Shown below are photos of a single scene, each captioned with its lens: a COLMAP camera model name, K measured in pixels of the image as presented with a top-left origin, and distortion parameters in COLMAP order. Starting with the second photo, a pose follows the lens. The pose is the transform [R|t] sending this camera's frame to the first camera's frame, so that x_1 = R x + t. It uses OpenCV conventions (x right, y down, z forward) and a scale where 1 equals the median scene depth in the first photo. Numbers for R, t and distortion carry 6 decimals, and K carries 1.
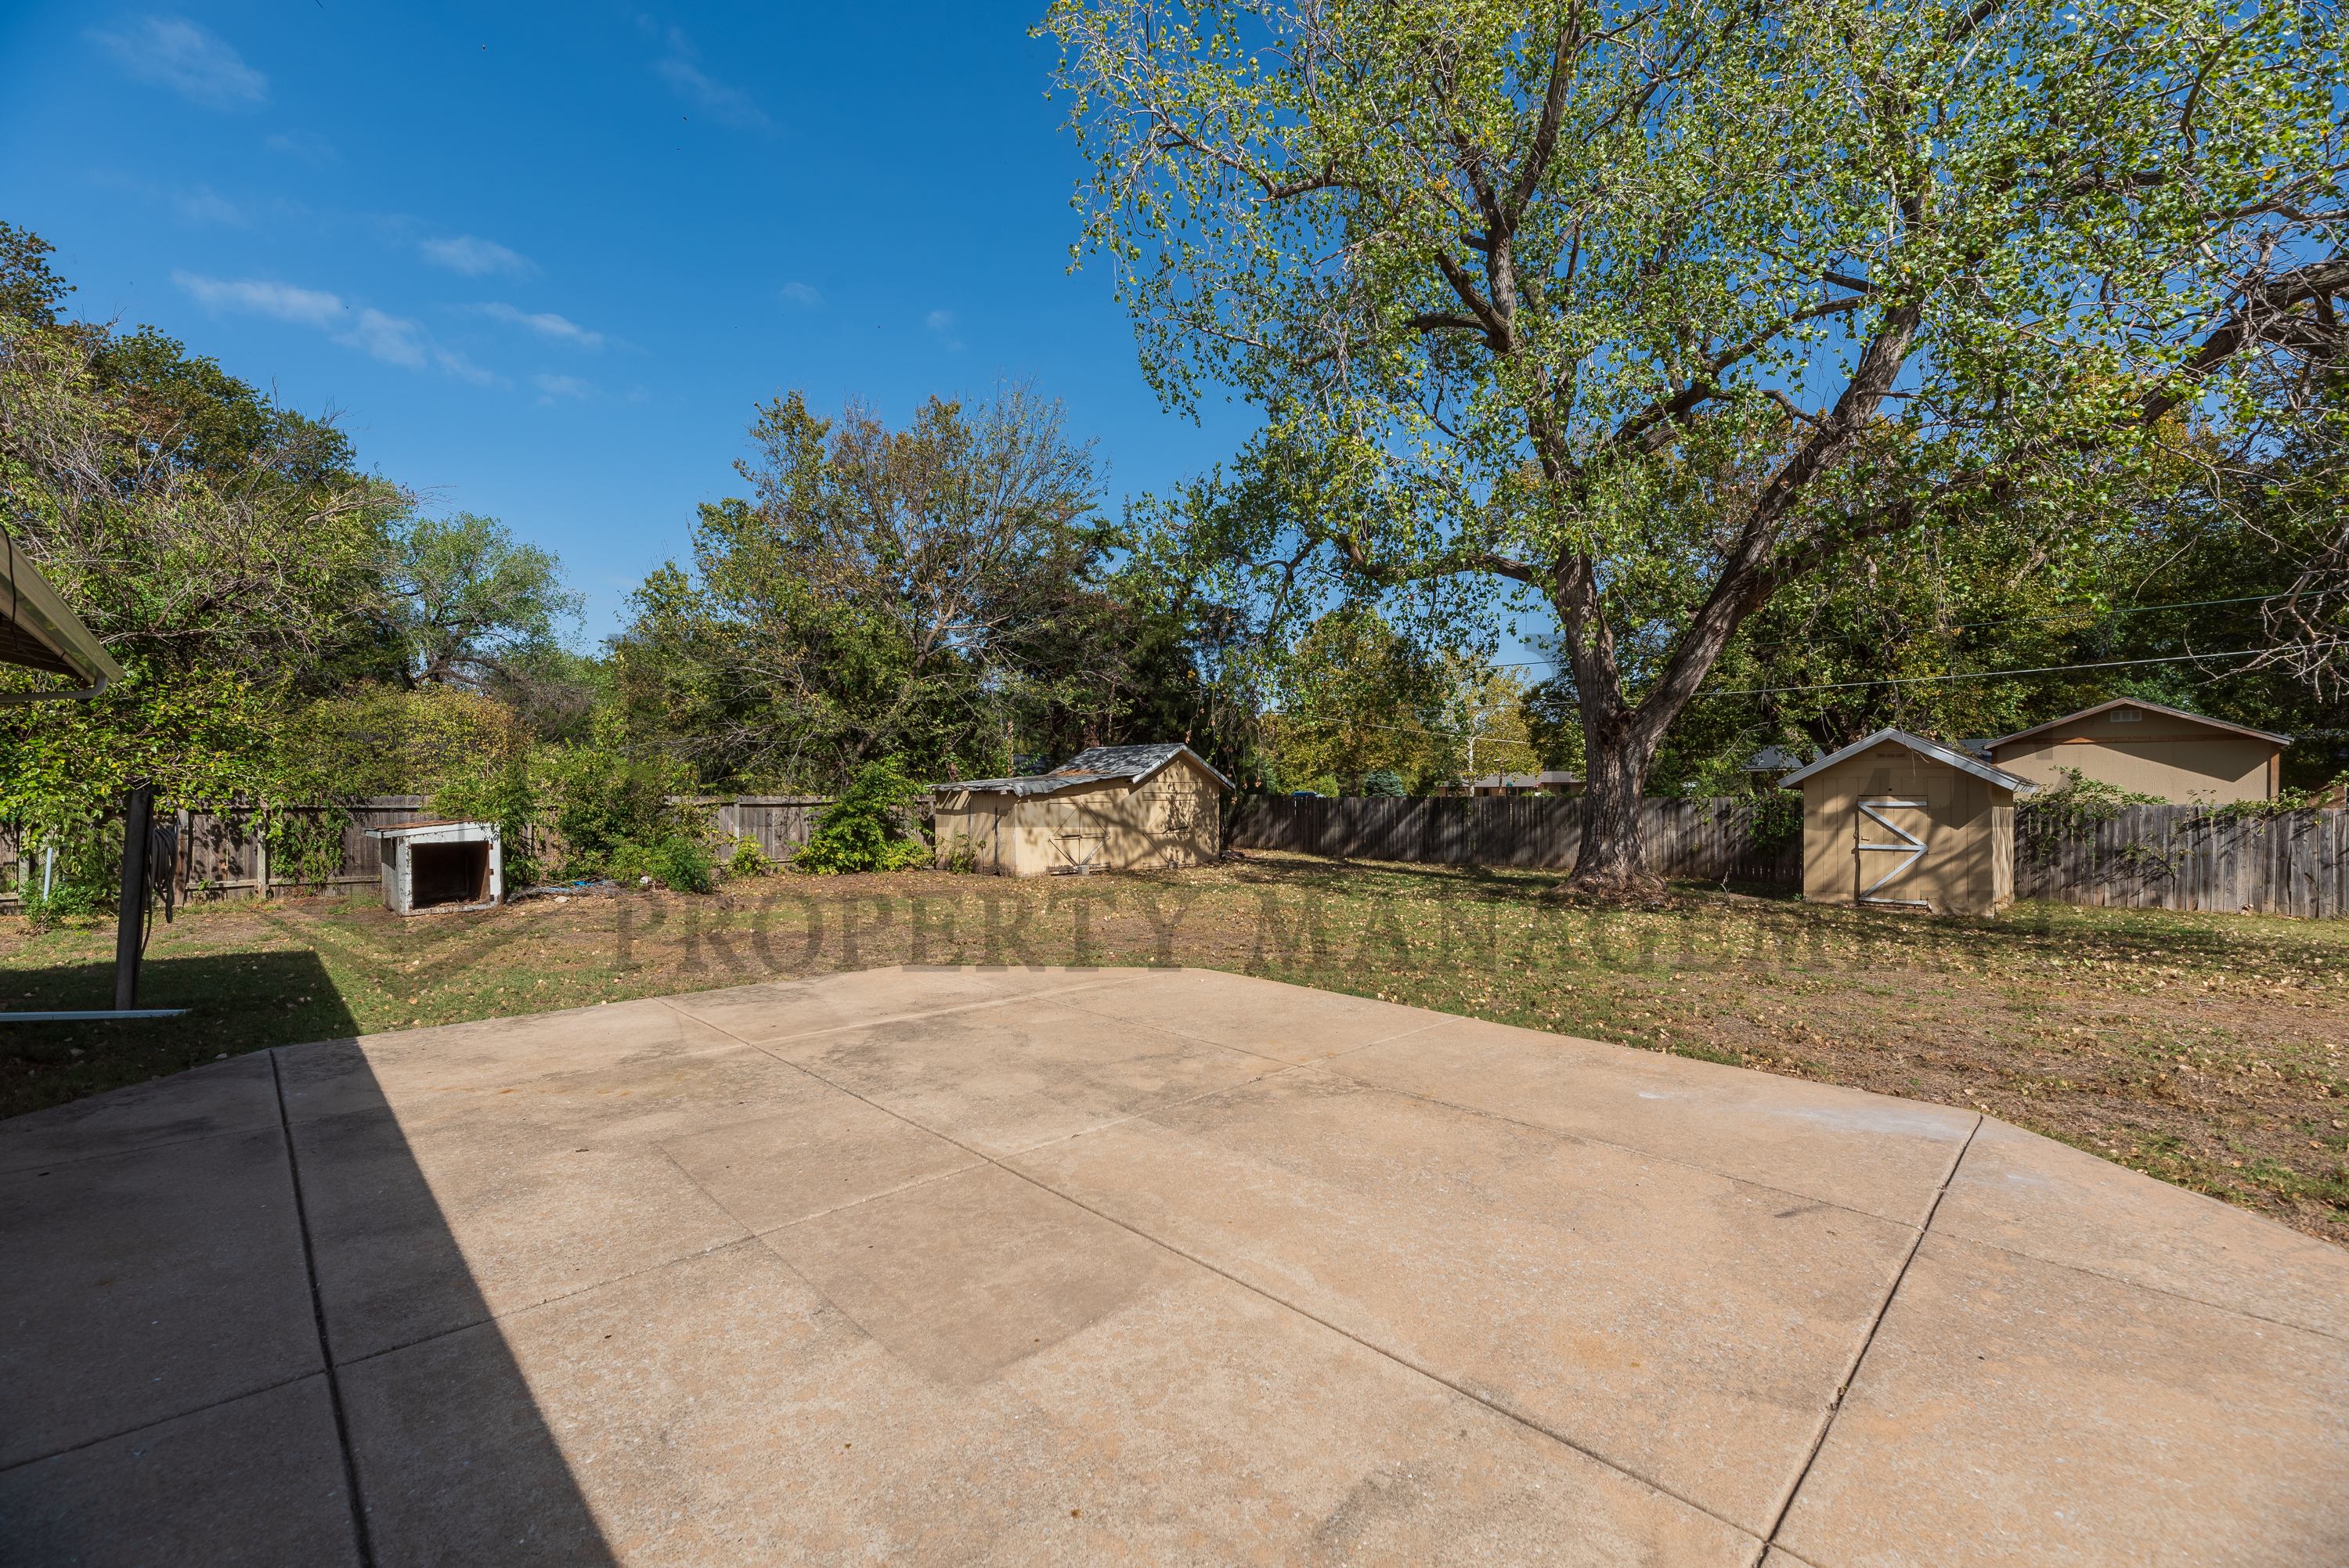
lens RADIAL K [[949.0, 0, 1180.3], [0, 949.0, 791.0], [0, 0, 1]] dist [-0.007083, 0.000640]
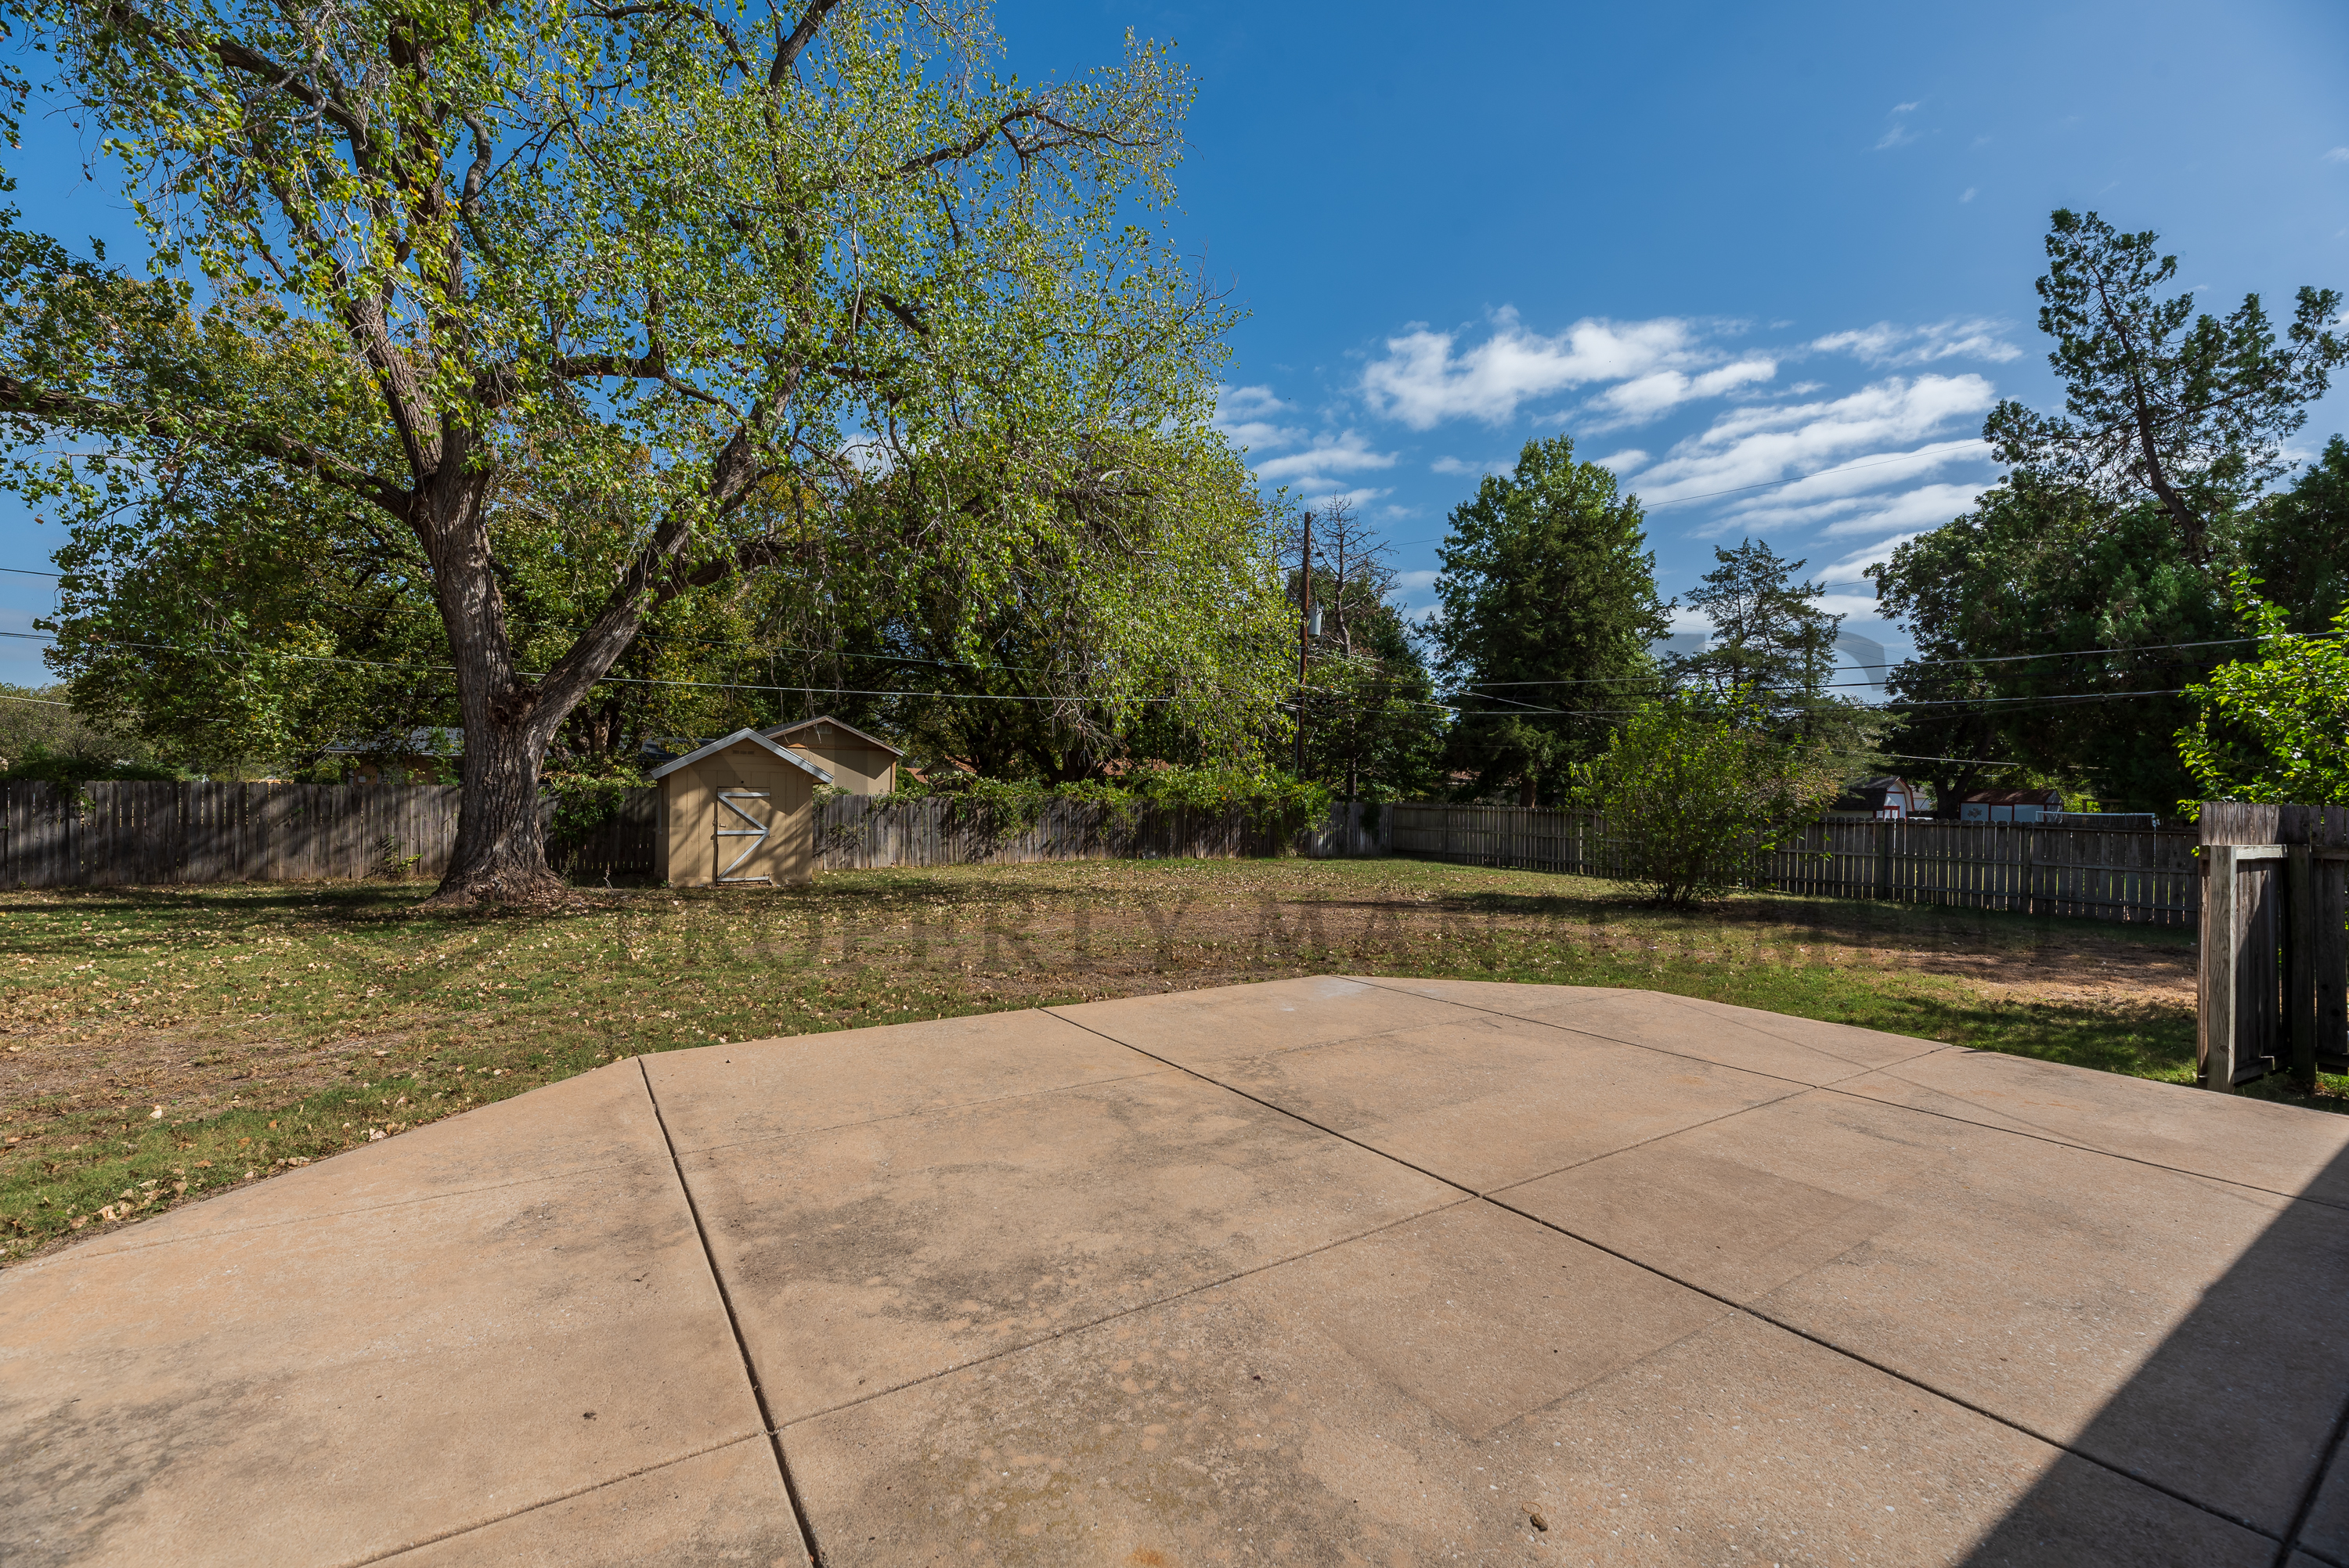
lens RADIAL K [[949.0, 0, 1178.9], [0, 949.0, 791.2], [0, 0, 1]] dist [-0.007083, 0.000640]
pose [[0.214273, 0.002310, 0.976771, -0.899209], [-0.016604, 0.999861, 0.001278, -0.002634], [-0.976633, -0.016493, 0.214282, 0.841452]]
